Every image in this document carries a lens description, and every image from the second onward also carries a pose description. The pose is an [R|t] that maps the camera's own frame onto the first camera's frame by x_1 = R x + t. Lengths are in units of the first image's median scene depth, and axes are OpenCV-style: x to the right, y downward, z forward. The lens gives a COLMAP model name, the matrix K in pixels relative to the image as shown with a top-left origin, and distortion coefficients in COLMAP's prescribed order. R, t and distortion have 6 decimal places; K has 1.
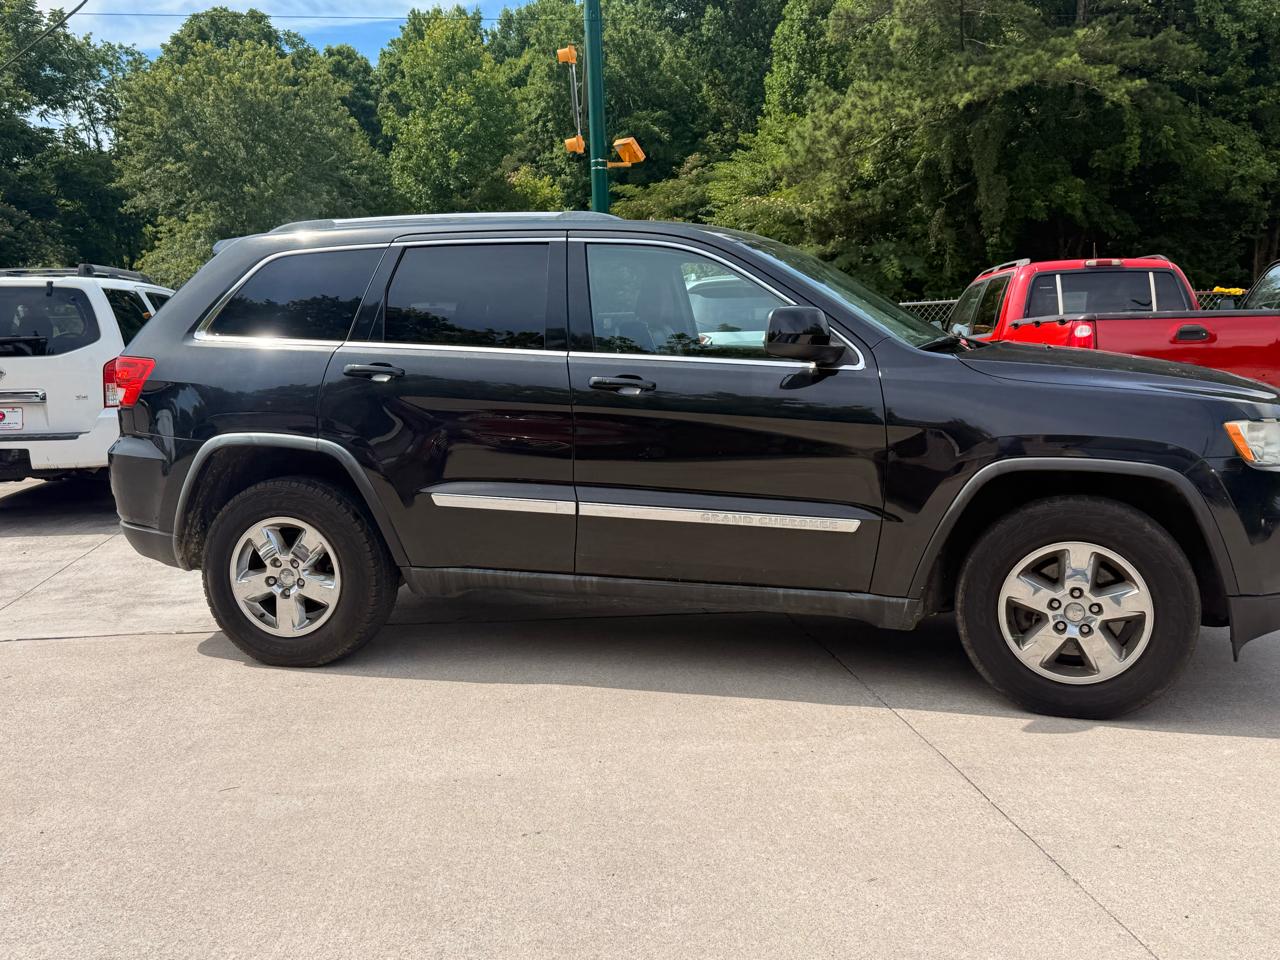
lens RADIAL K [[1289.8, 0, 638.0], [0, 1289.8, 476.1], [0, 0, 1]] dist [0.034203, 0.000000]
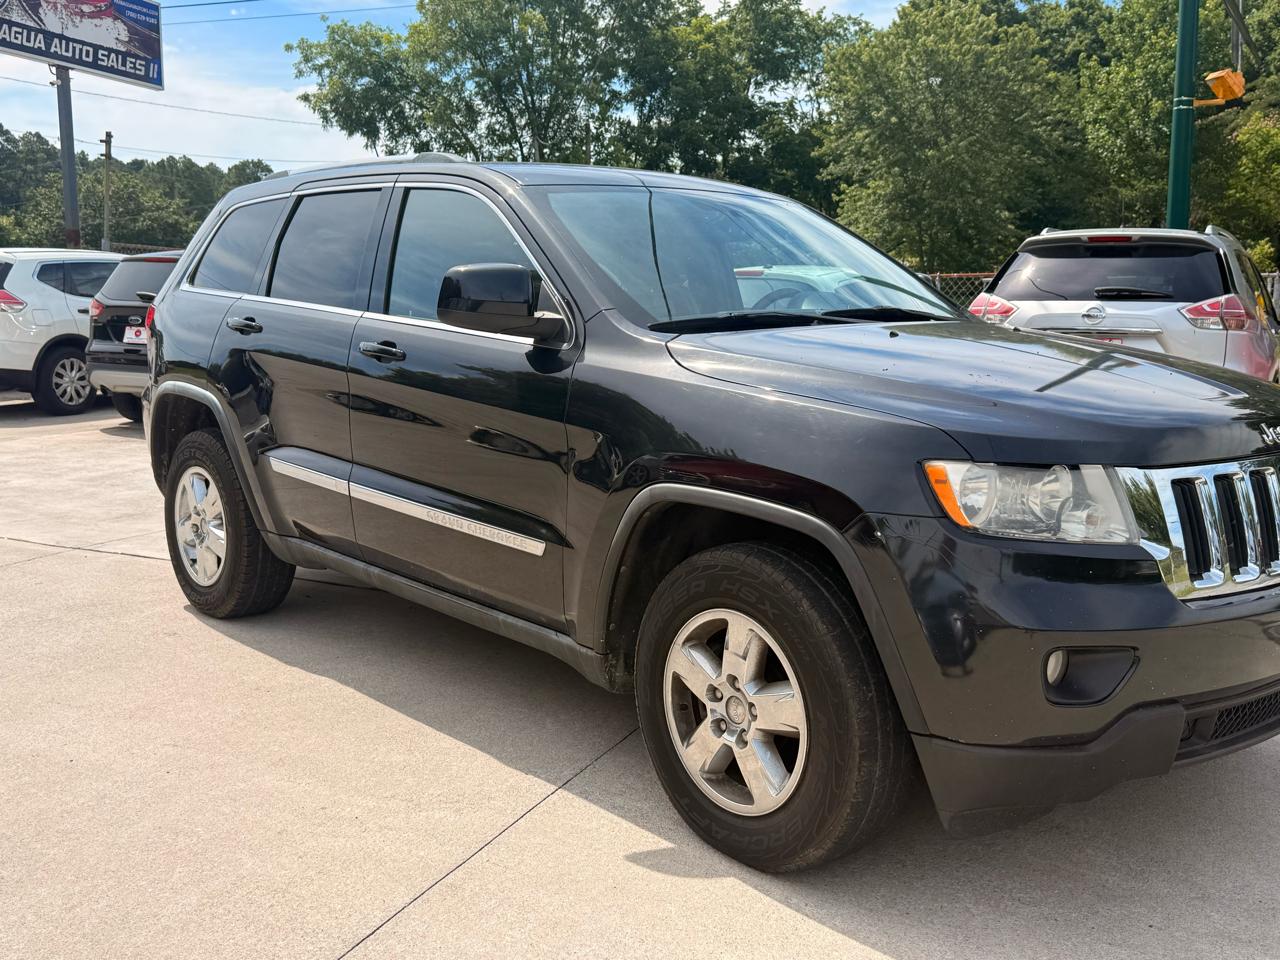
lens RADIAL K [[1289.8, 0, 643.3], [0, 1289.8, 484.0], [0, 0, 1]] dist [0.034203, 0.000000]
pose [[0.847620, 0.103758, -0.520360, 0.299759], [-0.086610, 0.994597, 0.057239, -0.023889], [0.523487, -0.003449, 0.852027, 0.178011]]
